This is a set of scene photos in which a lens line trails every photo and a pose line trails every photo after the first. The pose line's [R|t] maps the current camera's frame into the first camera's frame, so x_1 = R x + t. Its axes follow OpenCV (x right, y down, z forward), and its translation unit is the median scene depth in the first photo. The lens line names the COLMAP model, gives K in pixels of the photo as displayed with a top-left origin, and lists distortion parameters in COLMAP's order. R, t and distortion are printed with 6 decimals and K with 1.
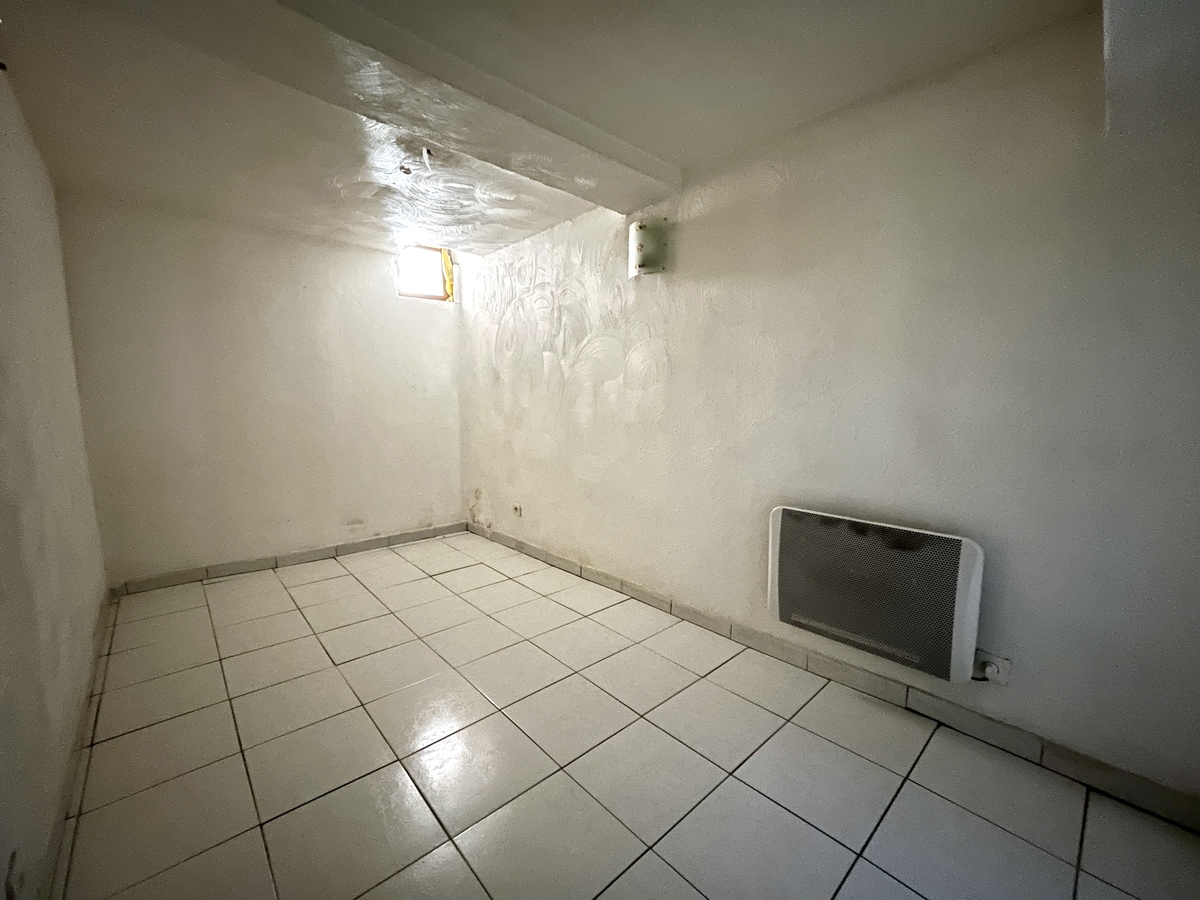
lens RADIAL K [[484.8, 0, 598.1], [0, 484.8, 450.5], [0, 0, 1]] dist [-0.001982, -0.000195]
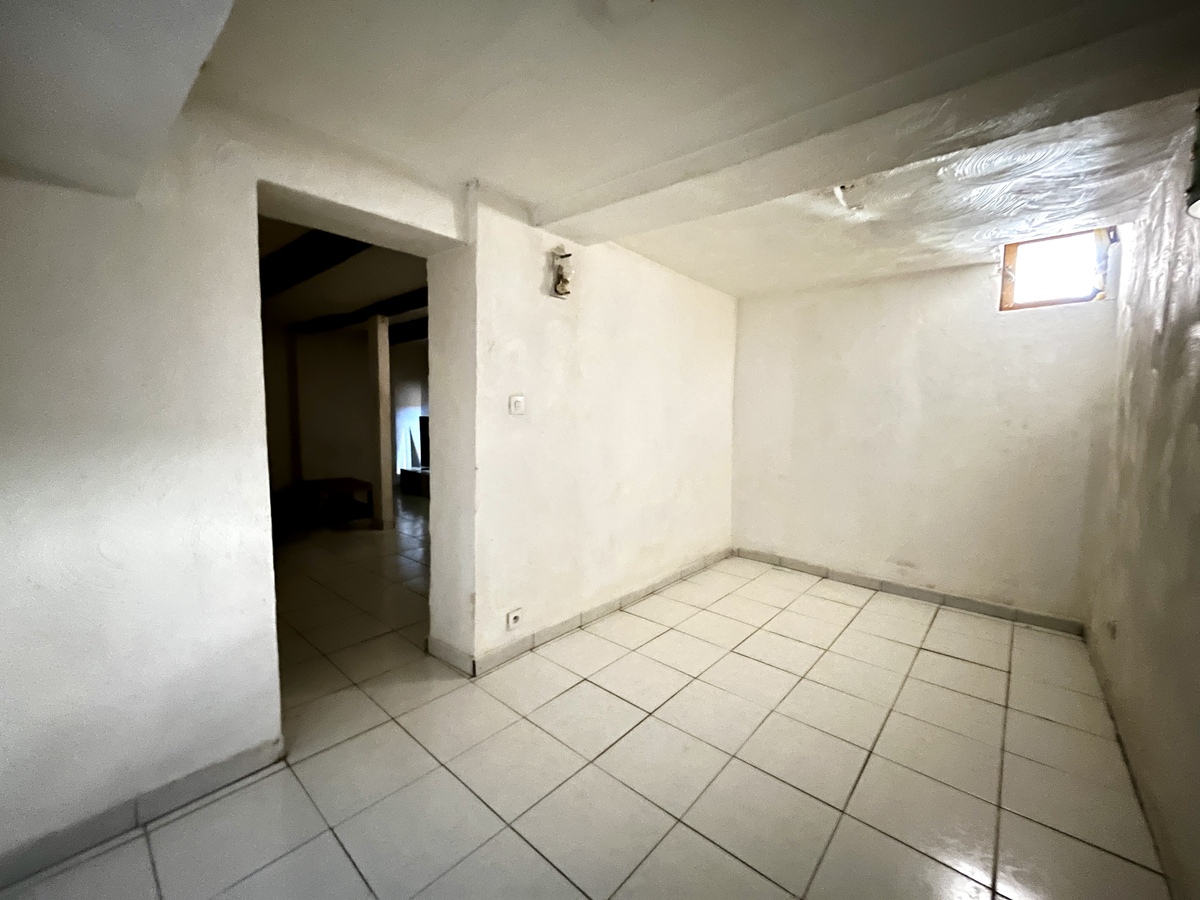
lens RADIAL K [[484.8, 0, 597.7], [0, 484.8, 450.8], [0, 0, 1]] dist [-0.001982, -0.000195]
pose [[0.112653, 0.077744, -0.990588, 0.345895], [-0.128923, 0.989651, 0.063009, -0.052262], [0.985235, 0.120612, 0.121510, 0.266228]]
